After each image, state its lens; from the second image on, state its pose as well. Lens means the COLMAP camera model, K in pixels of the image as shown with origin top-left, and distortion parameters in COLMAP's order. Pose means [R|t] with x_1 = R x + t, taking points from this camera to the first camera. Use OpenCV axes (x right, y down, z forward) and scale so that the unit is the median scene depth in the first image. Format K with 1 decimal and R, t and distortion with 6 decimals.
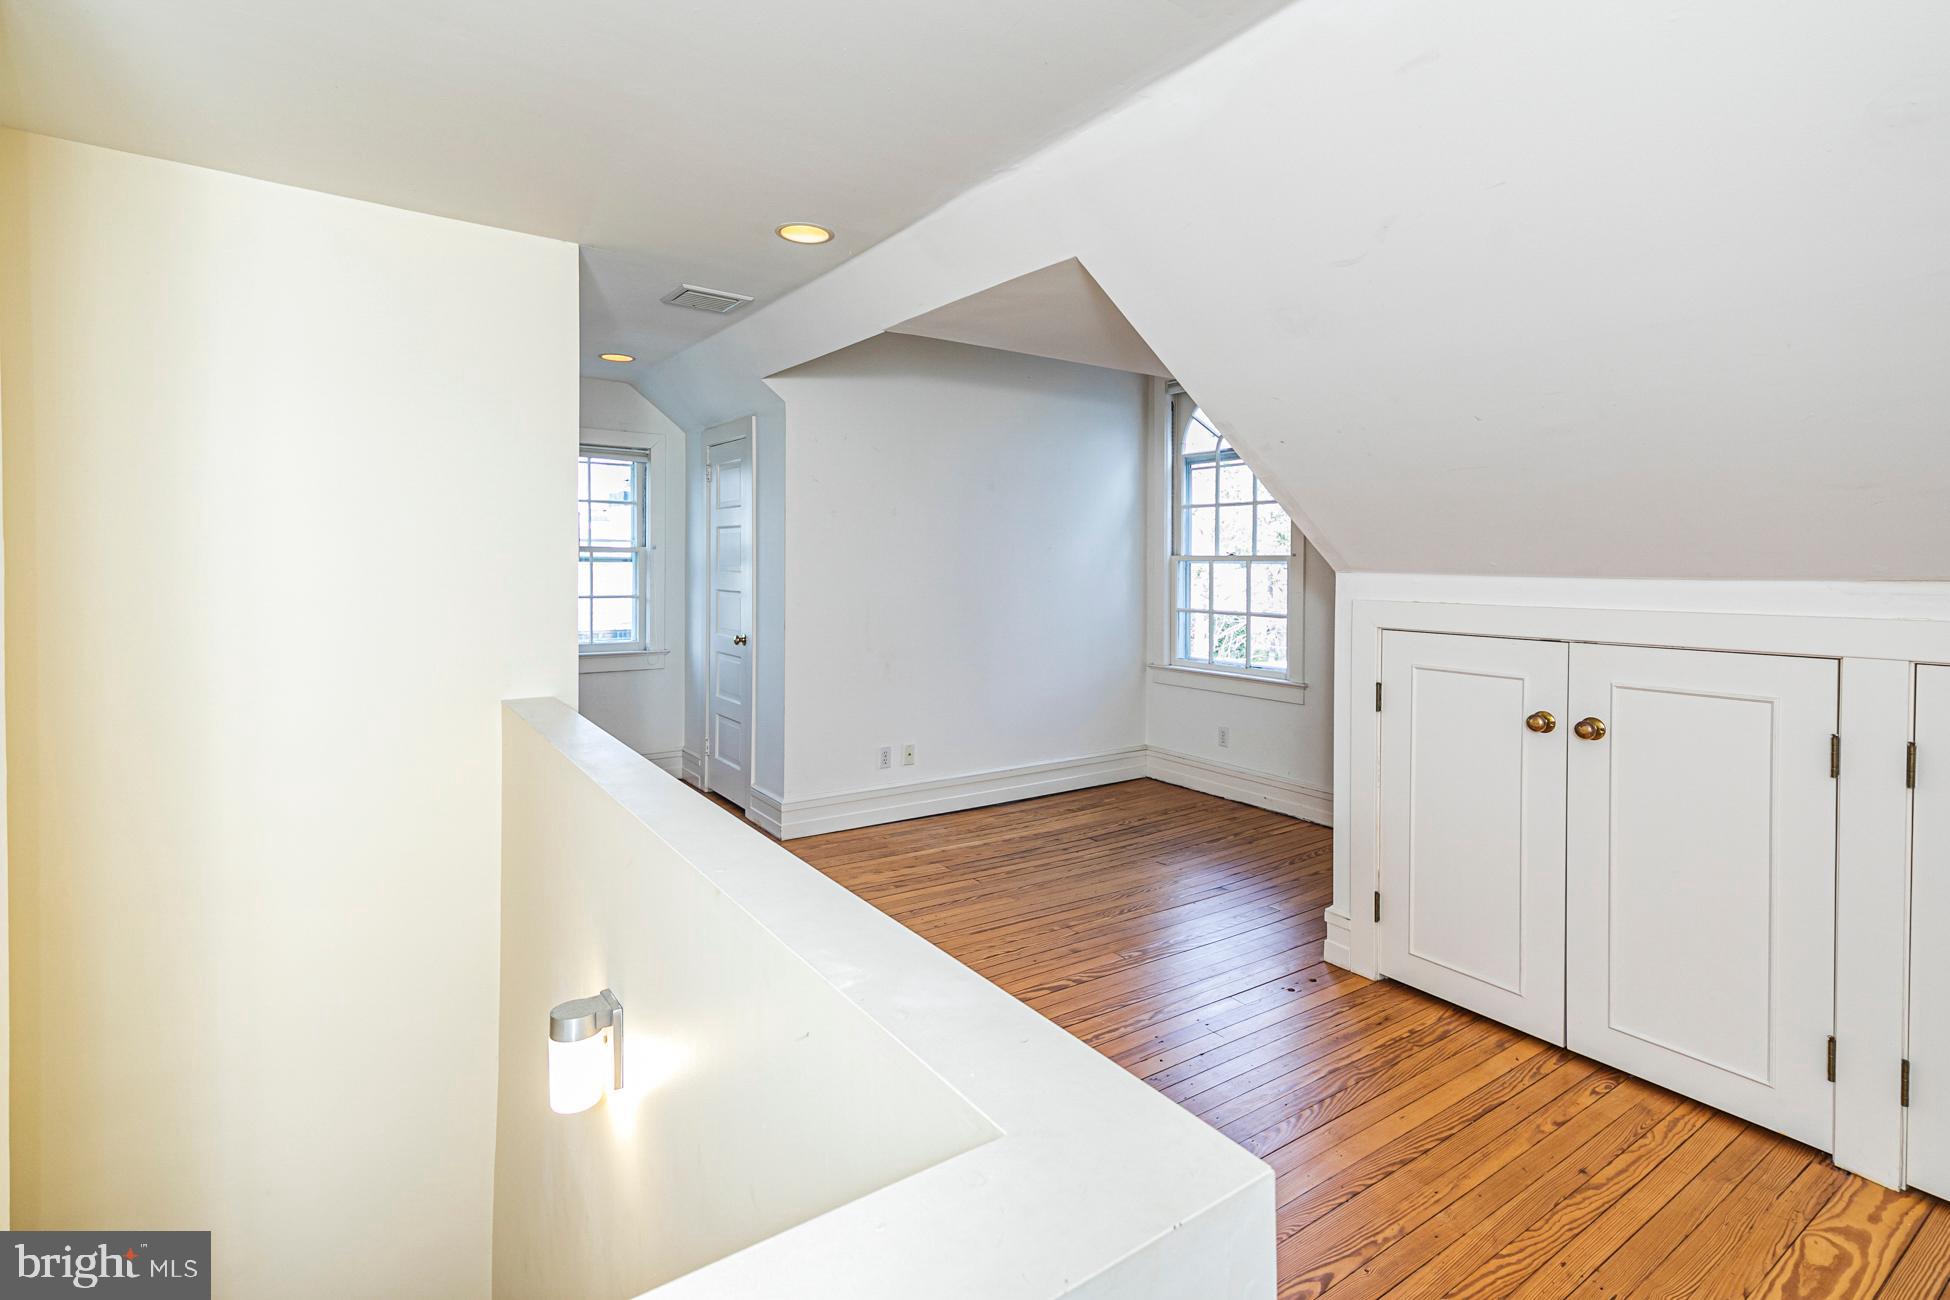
lens RADIAL K [[929.2, 0, 965.0], [0, 929.2, 578.9], [0, 0, 1]] dist [0.026705, -0.007889]
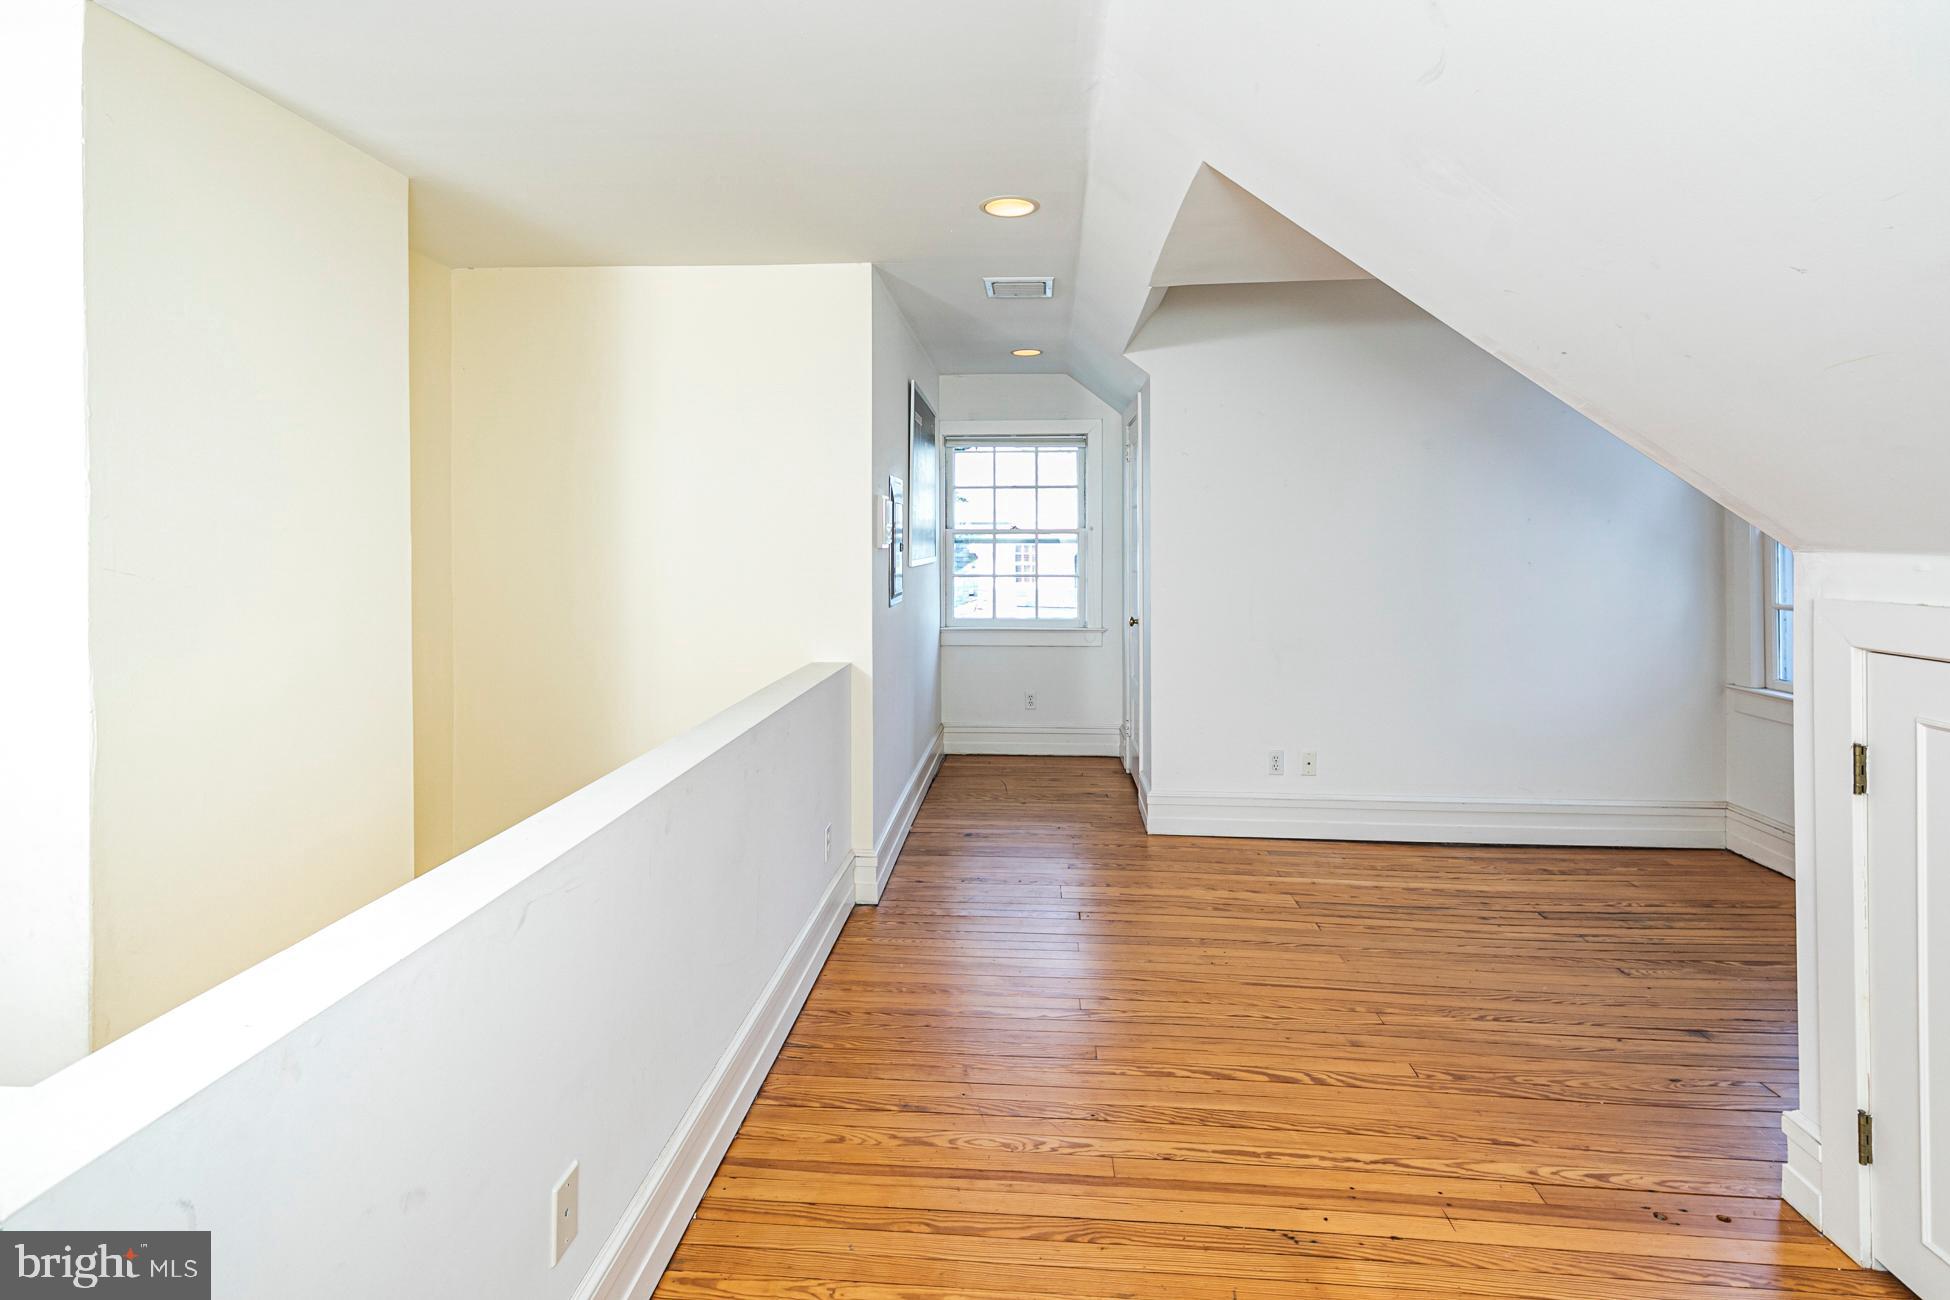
lens RADIAL K [[929.2, 0, 963.4], [0, 929.2, 537.7], [0, 0, 1]] dist [0.026705, -0.007889]
pose [[0.775674, -0.013102, -0.630997, 0.282711], [0.000103, 0.999787, -0.020632, -0.002833], [0.631133, 0.015939, 0.775511, 0.146351]]
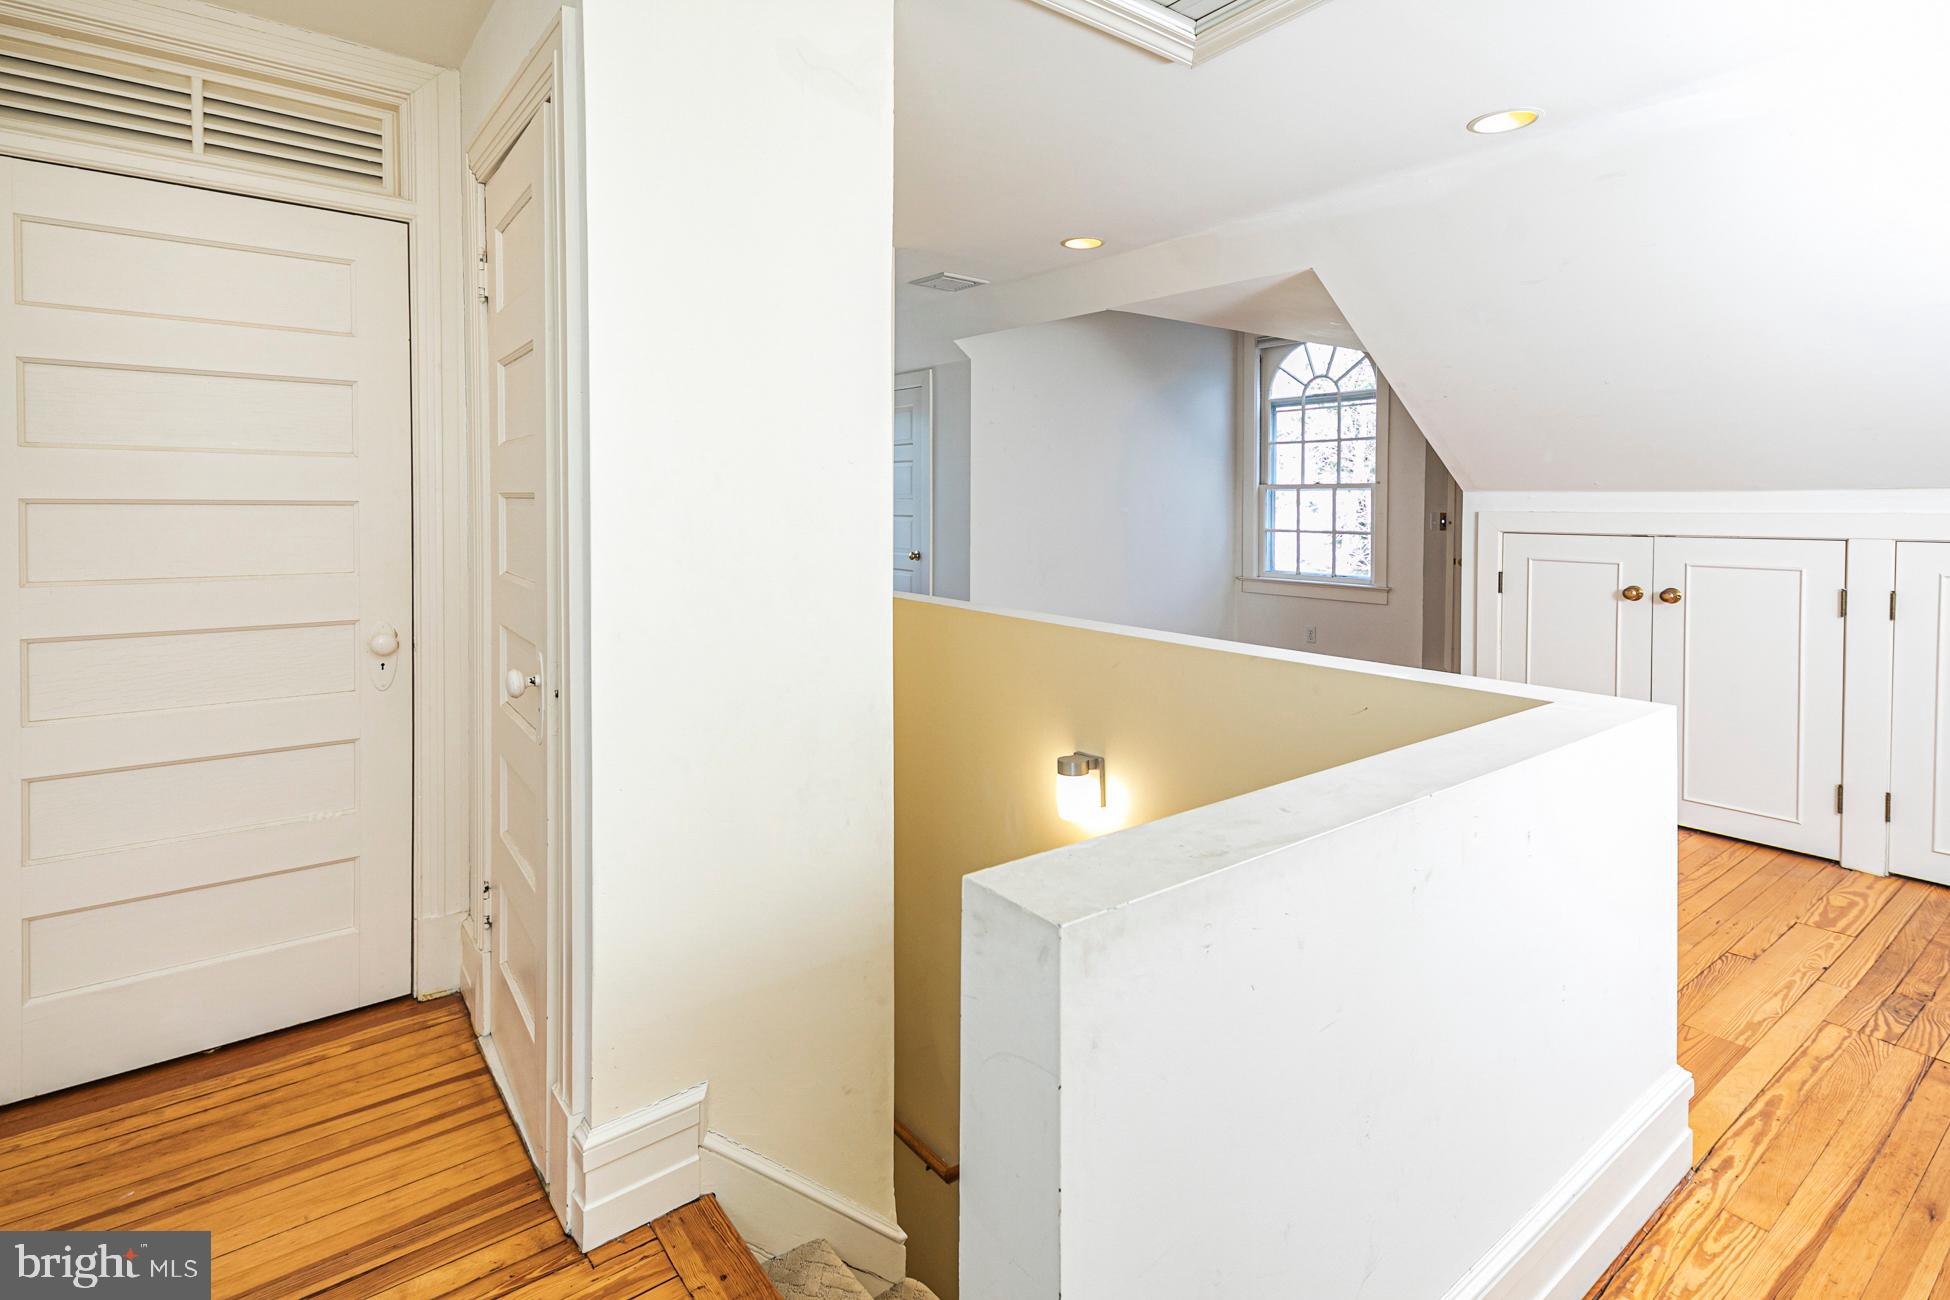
lens RADIAL K [[929.2, 0, 950.1], [0, 929.2, 525.4], [0, 0, 1]] dist [0.026705, -0.007889]
pose [[0.999662, -0.007238, 0.024984, -0.278631], [0.006983, 0.999923, 0.010261, 0.016533], [-0.025056, -0.010083, 0.999635, -0.244835]]
